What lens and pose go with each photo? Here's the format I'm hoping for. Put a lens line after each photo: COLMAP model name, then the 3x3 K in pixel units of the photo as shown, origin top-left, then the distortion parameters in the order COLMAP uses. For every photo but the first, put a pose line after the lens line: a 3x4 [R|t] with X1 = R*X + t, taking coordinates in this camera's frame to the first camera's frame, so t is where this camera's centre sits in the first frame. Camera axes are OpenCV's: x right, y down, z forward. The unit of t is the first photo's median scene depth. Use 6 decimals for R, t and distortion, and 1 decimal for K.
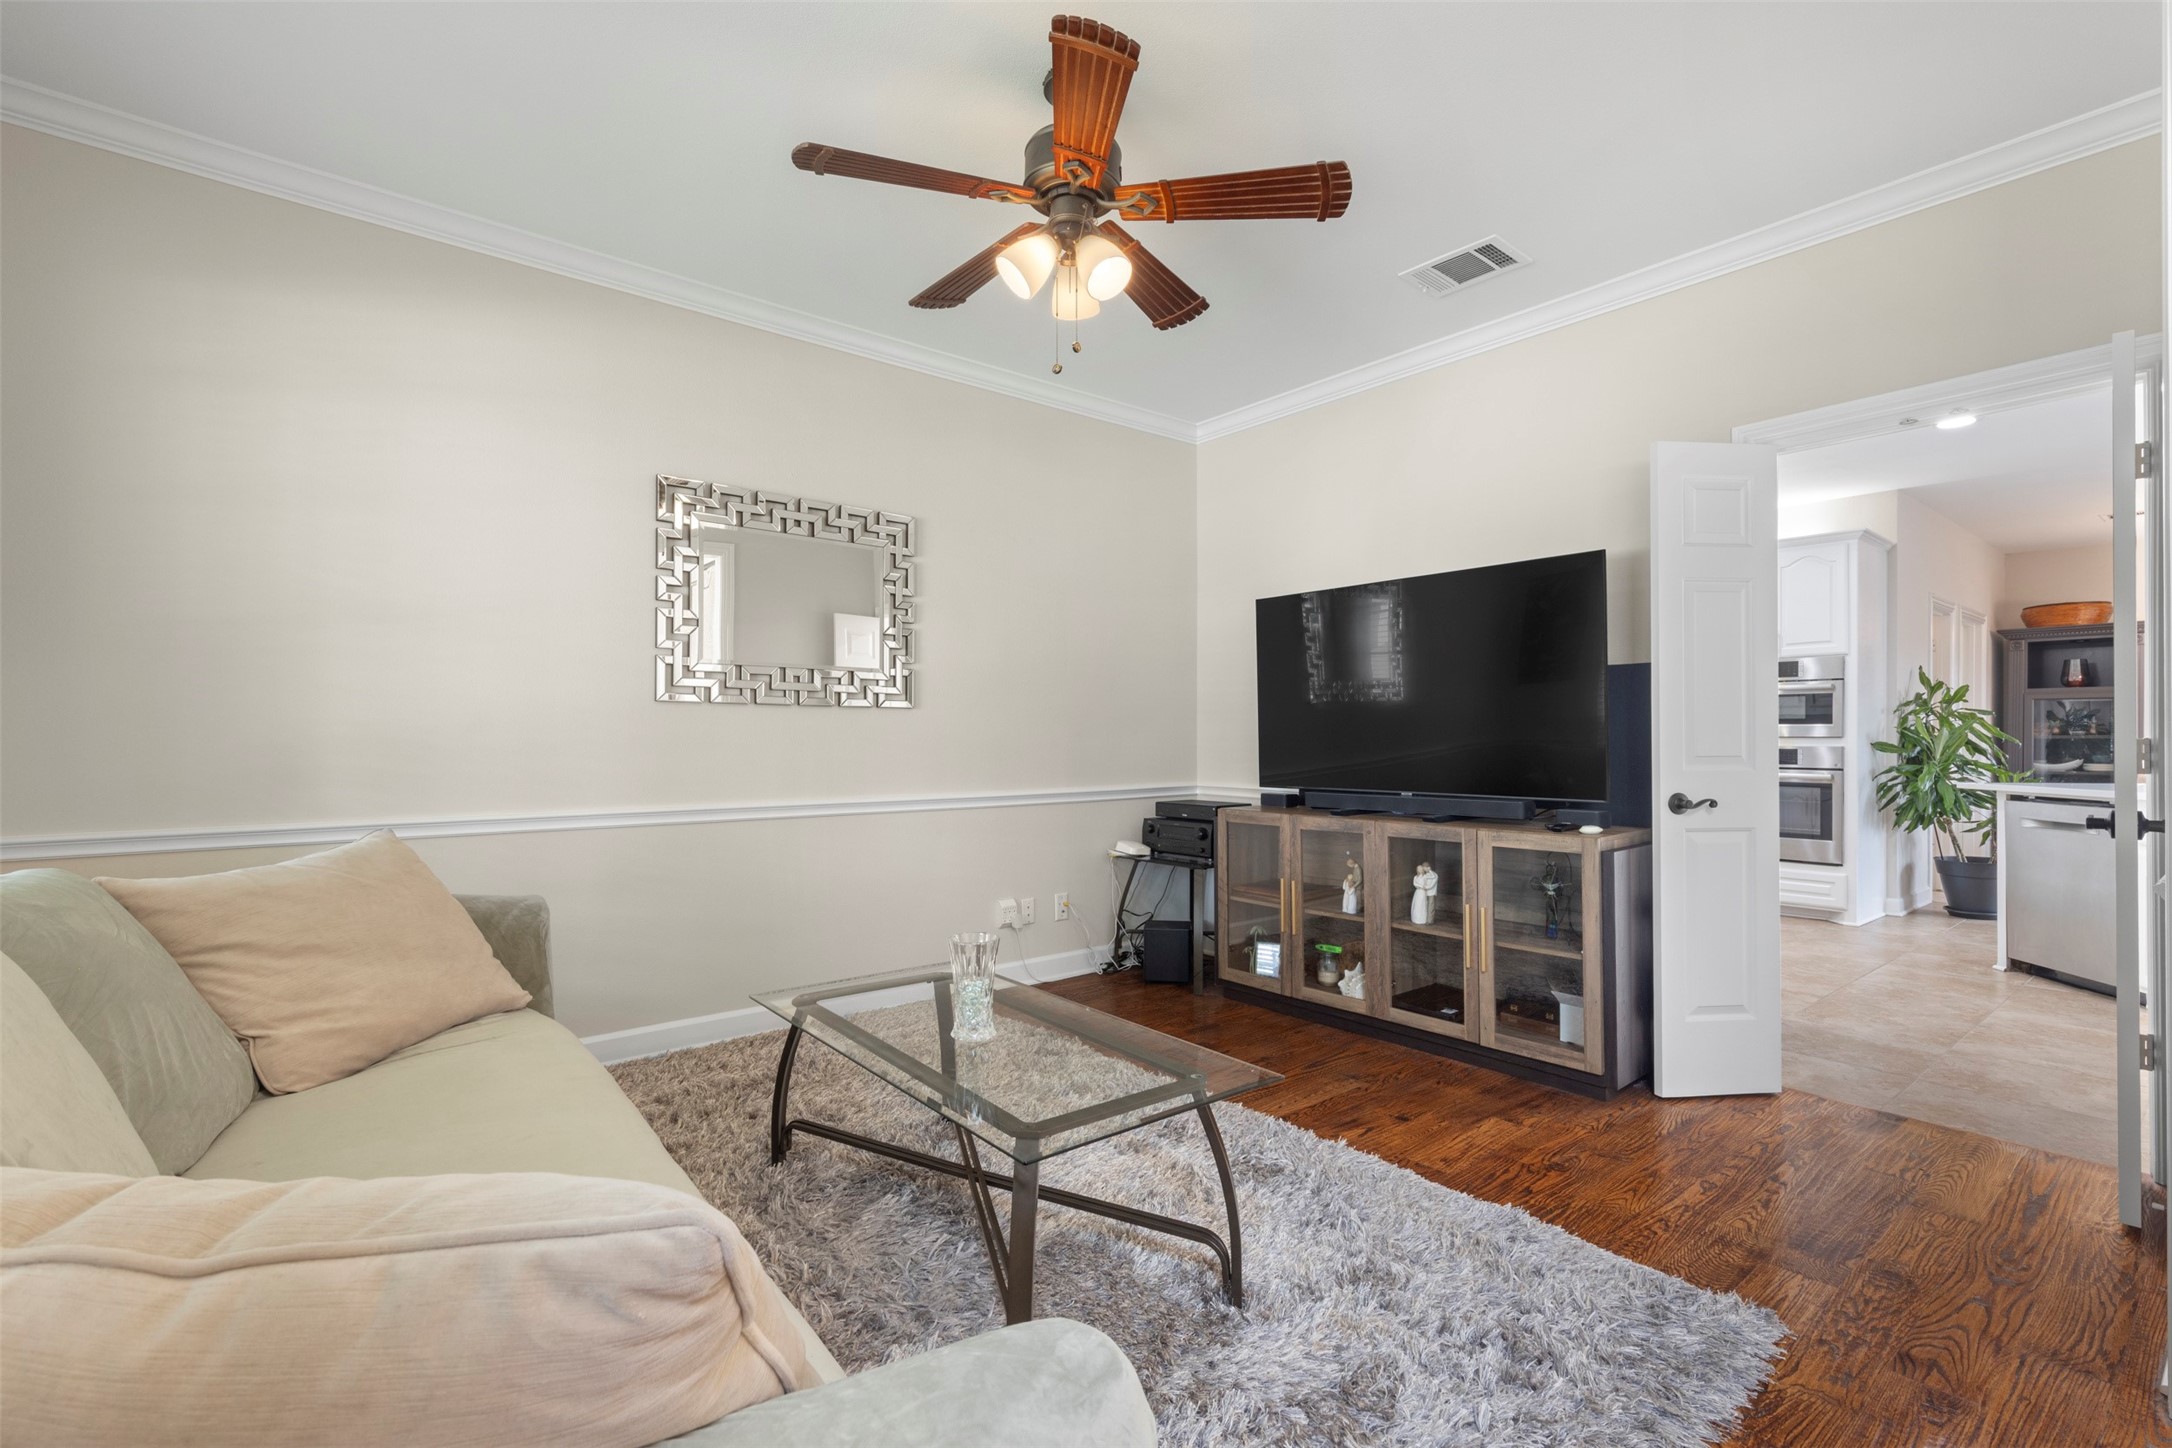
lens RADIAL K [[984.1, 0, 1086.0], [0, 984.1, 724.0], [0, 0, 1]] dist [0.001013, 0.000204]
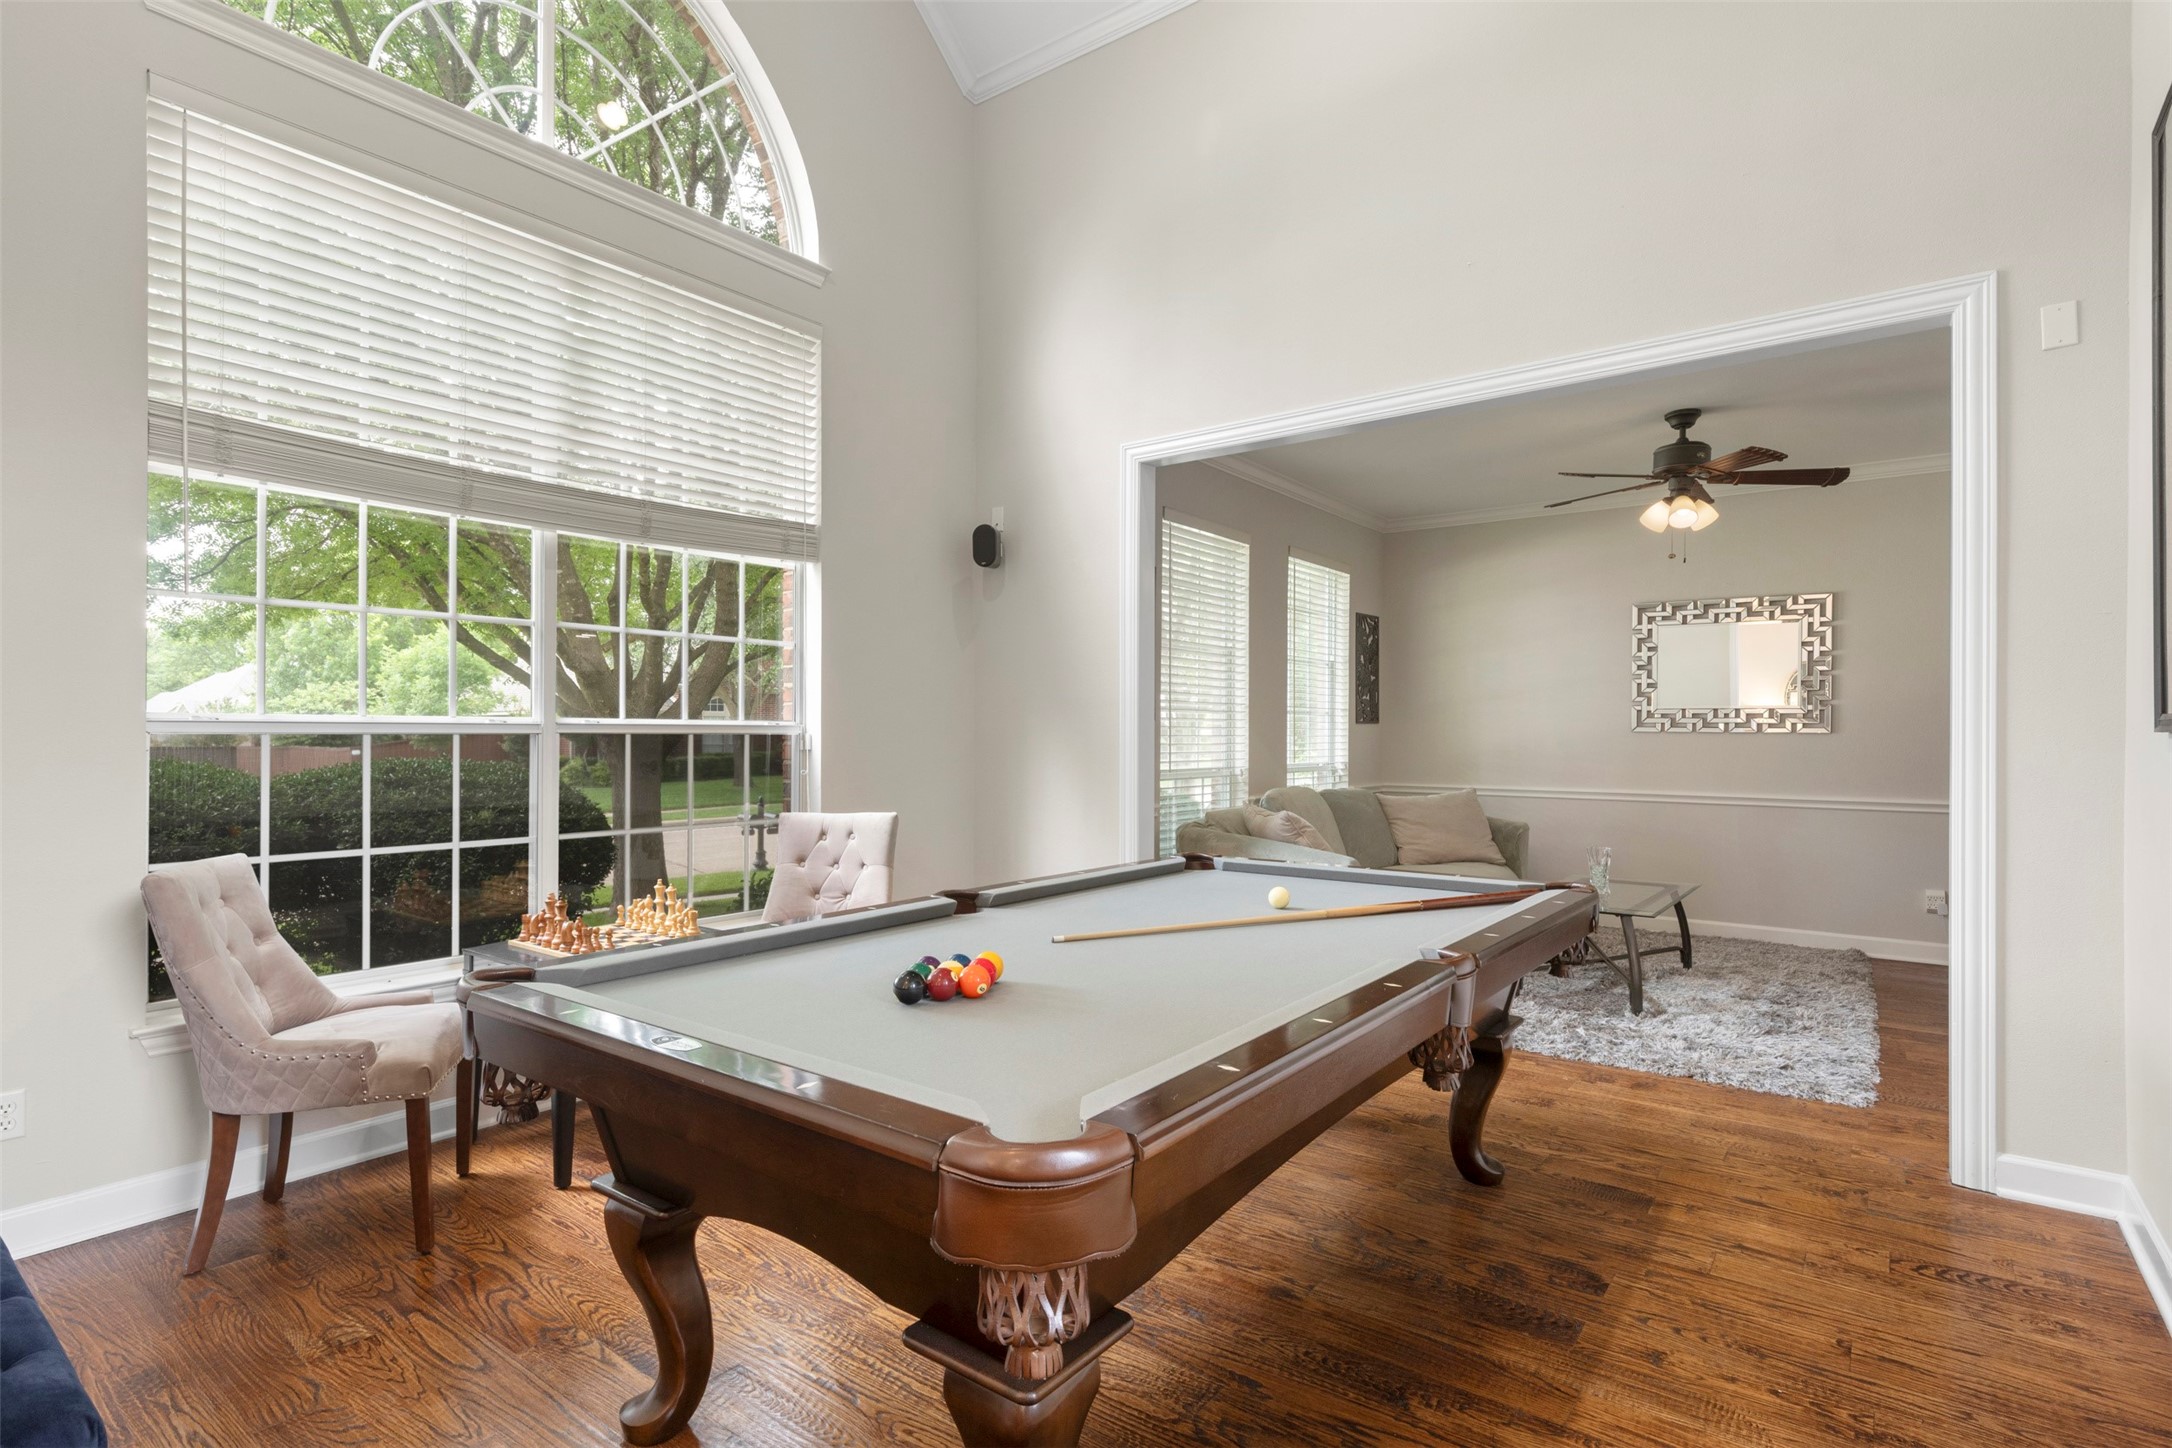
lens RADIAL K [[1052.5, 0, 1080.4], [0, 1052.5, 721.1], [0, 0, 1]] dist [-0.000920, -0.000585]
pose [[0.230648, -0.013605, -0.972942, 1.169490], [0.003634, 0.999907, -0.013120, -0.020962], [0.973030, -0.000510, 0.230676, -0.403662]]
